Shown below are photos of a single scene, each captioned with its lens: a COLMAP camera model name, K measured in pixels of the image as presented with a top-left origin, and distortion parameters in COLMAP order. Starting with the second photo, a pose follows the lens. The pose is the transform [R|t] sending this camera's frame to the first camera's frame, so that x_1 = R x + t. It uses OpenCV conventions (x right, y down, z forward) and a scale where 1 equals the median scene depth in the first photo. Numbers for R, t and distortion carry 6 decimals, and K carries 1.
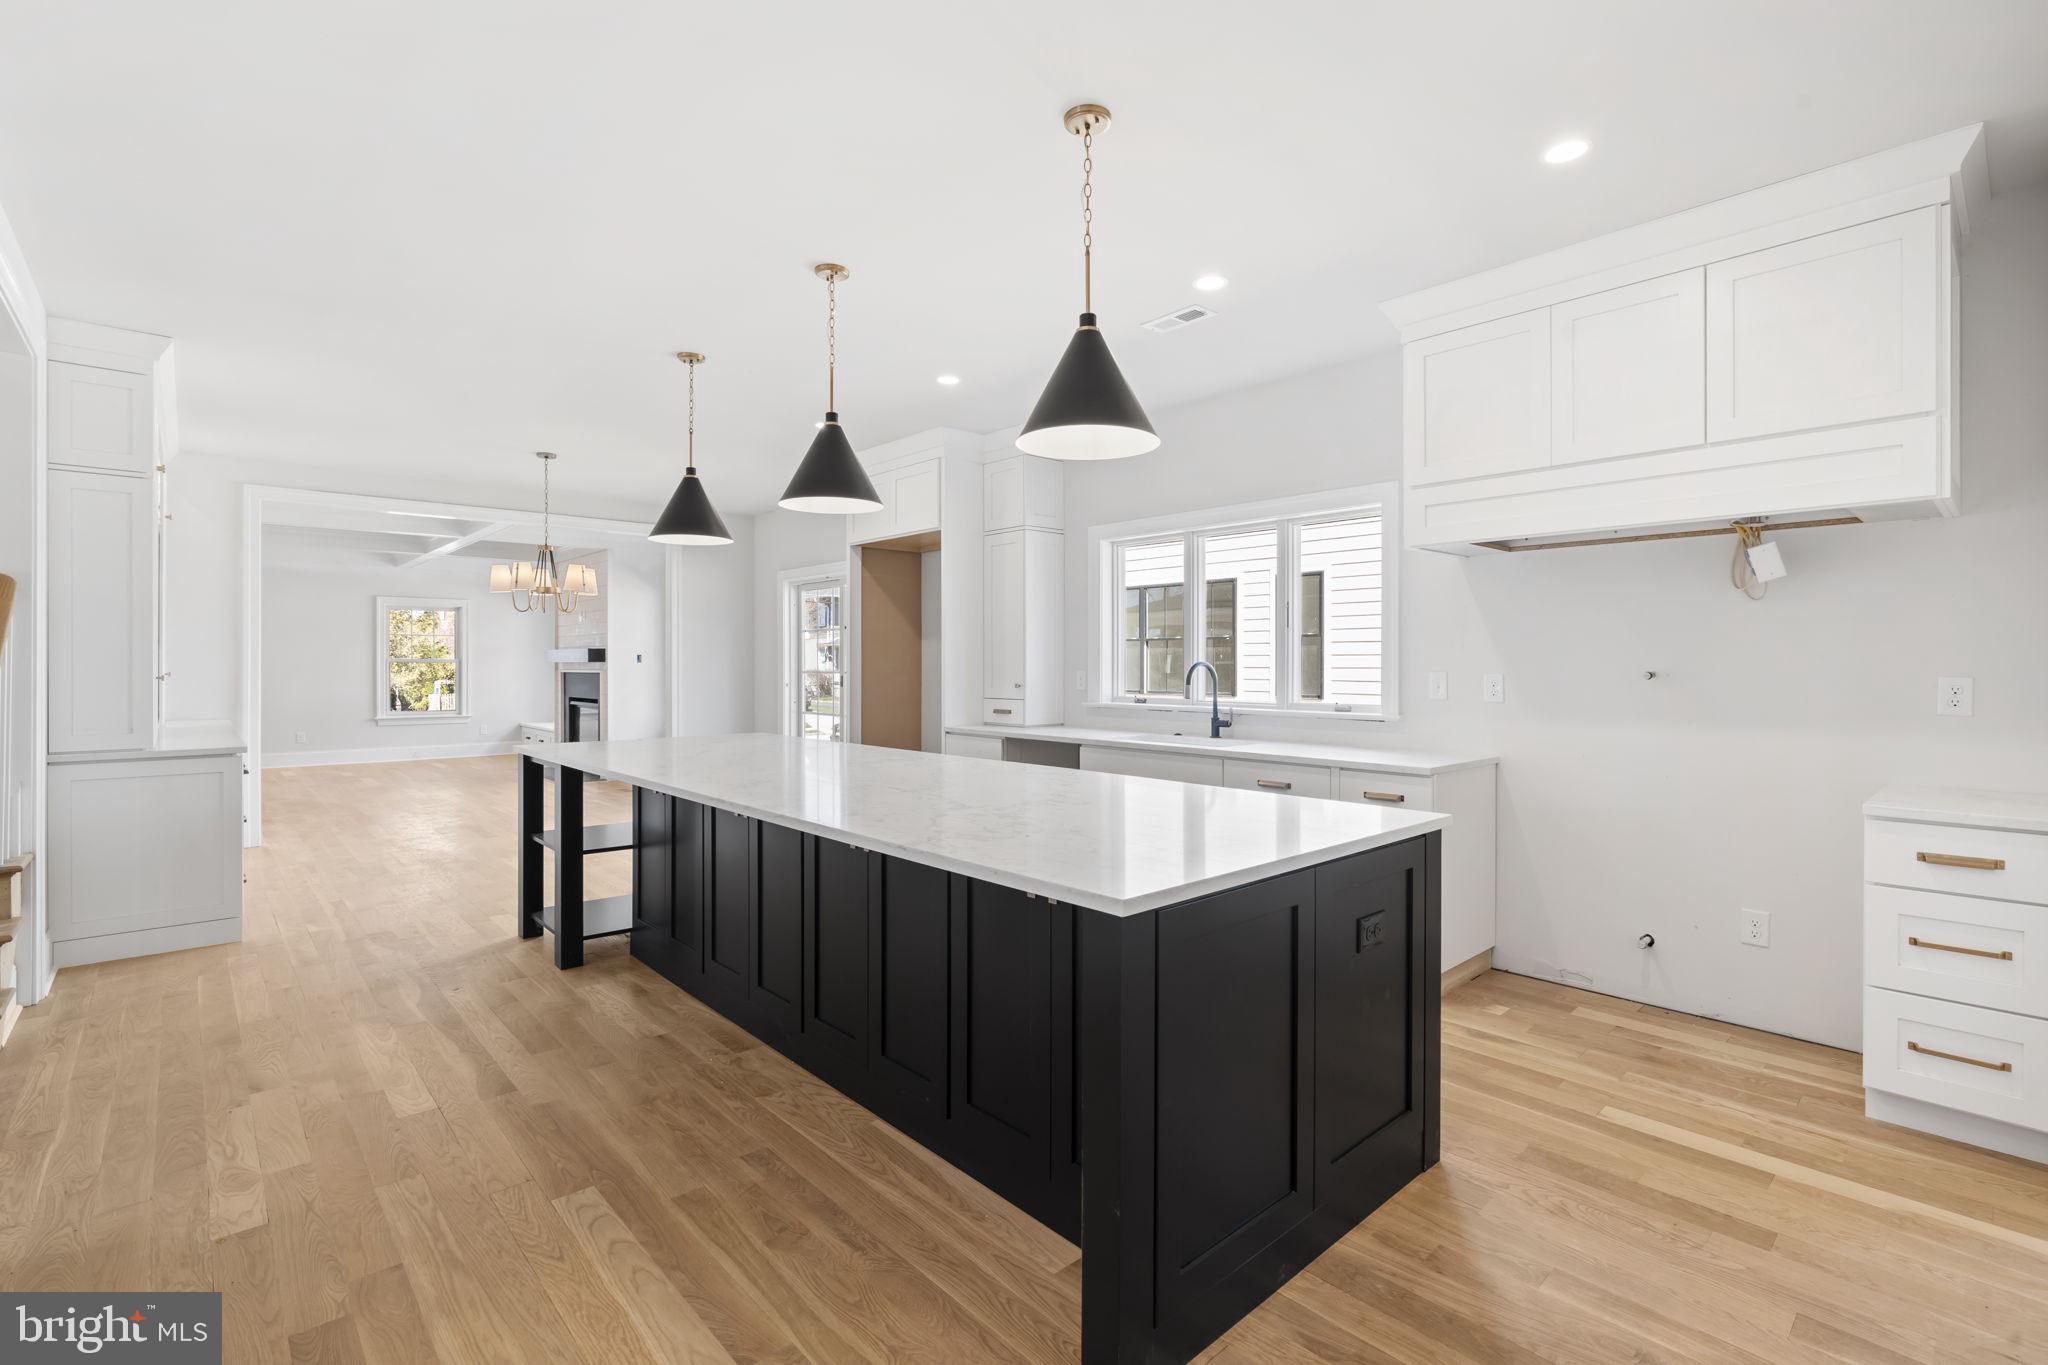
lens RADIAL K [[924.8, 0, 1024.0], [0, 924.8, 682.5], [0, 0, 1]] dist [-0.001397, -0.000035]
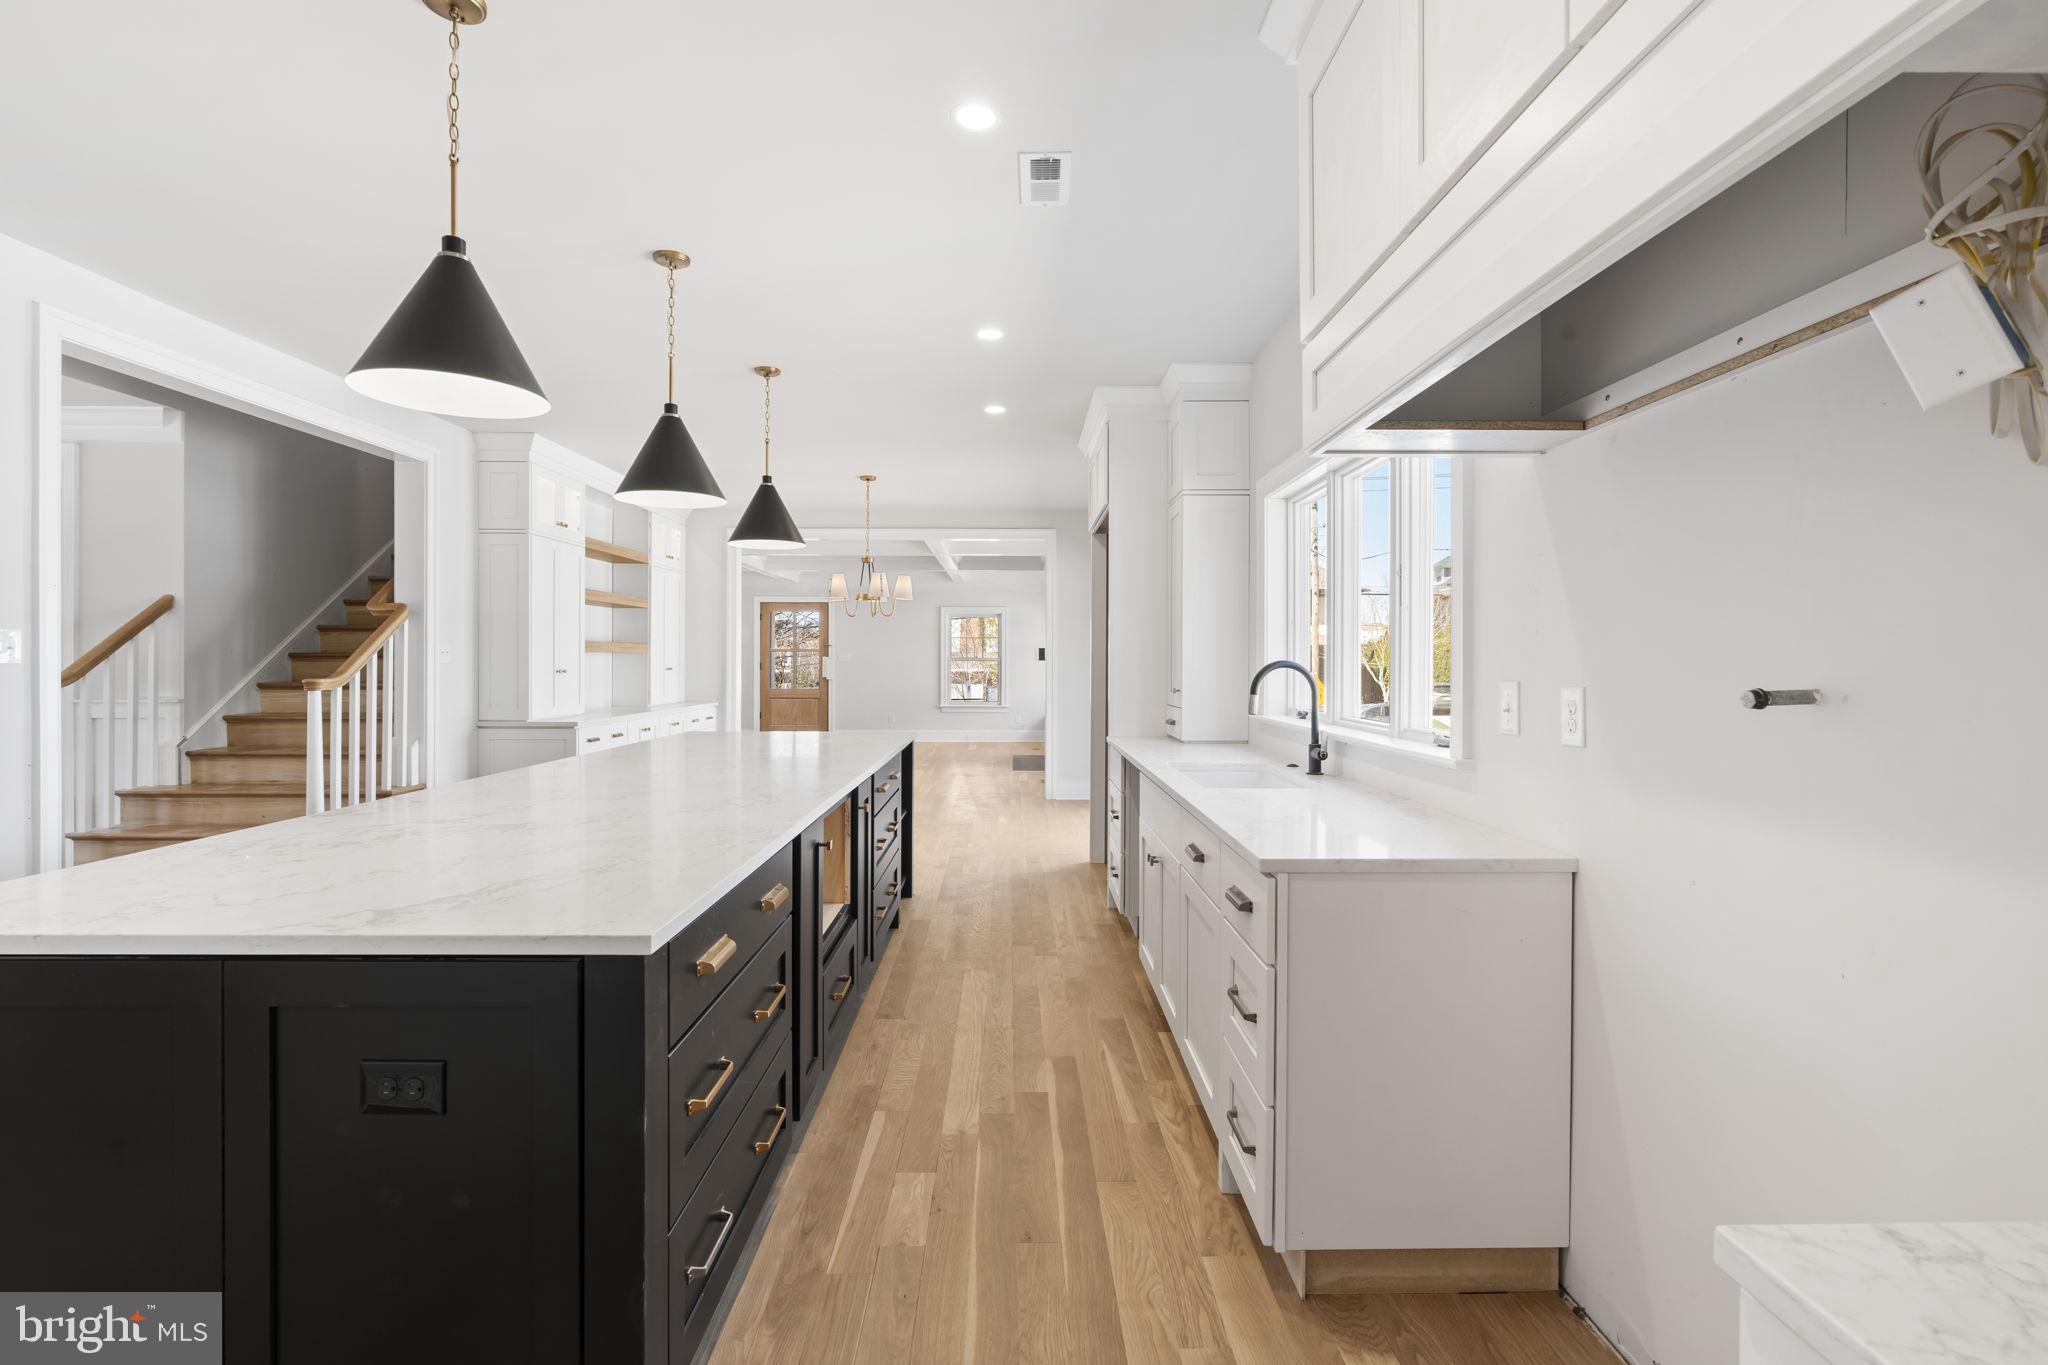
lens RADIAL K [[924.8, 0, 1024.0], [0, 924.8, 682.5], [0, 0, 1]] dist [-0.001397, -0.000035]
pose [[0.746075, 0.016705, -0.665652, 0.578637], [-0.014832, 0.999854, 0.008468, -0.010940], [0.665696, 0.003555, 0.746214, 0.420579]]
